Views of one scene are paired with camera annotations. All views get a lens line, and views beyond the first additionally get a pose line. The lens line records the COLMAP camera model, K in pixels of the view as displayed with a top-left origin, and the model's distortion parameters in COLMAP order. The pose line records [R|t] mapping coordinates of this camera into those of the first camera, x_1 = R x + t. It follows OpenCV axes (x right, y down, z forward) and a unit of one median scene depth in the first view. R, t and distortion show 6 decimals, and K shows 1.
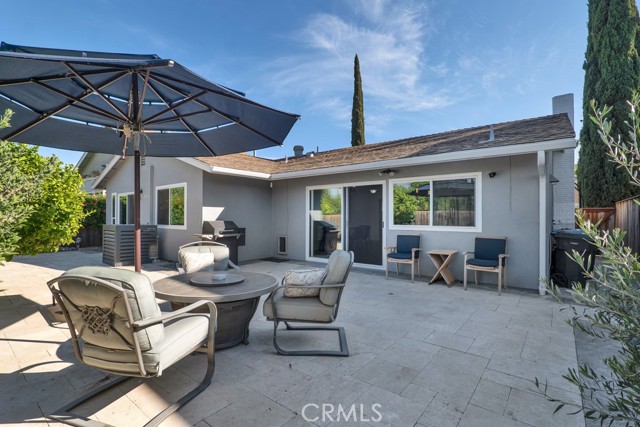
lens RADIAL K [[303.9, 0, 318.1], [0, 303.9, 213.8], [0, 0, 1]] dist [-0.015904, 0.000222]
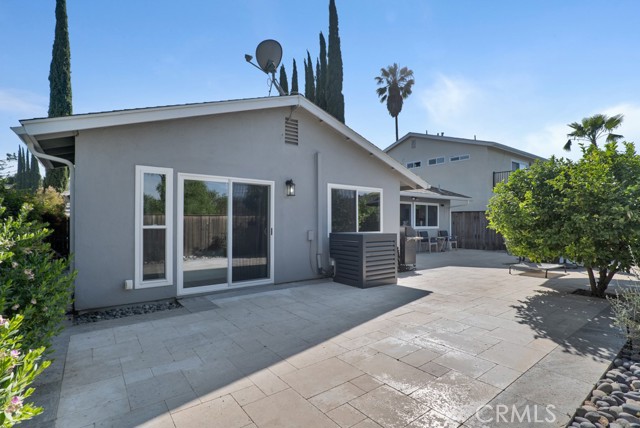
lens RADIAL K [[303.9, 0, 318.1], [0, 303.9, 214.3], [0, 0, 1]] dist [-0.015904, 0.000222]
pose [[0.240693, 0.020978, 0.970375, -1.692342], [-0.010887, 0.999762, -0.018913, 0.004443], [-0.970540, -0.006012, 0.240864, 1.107501]]
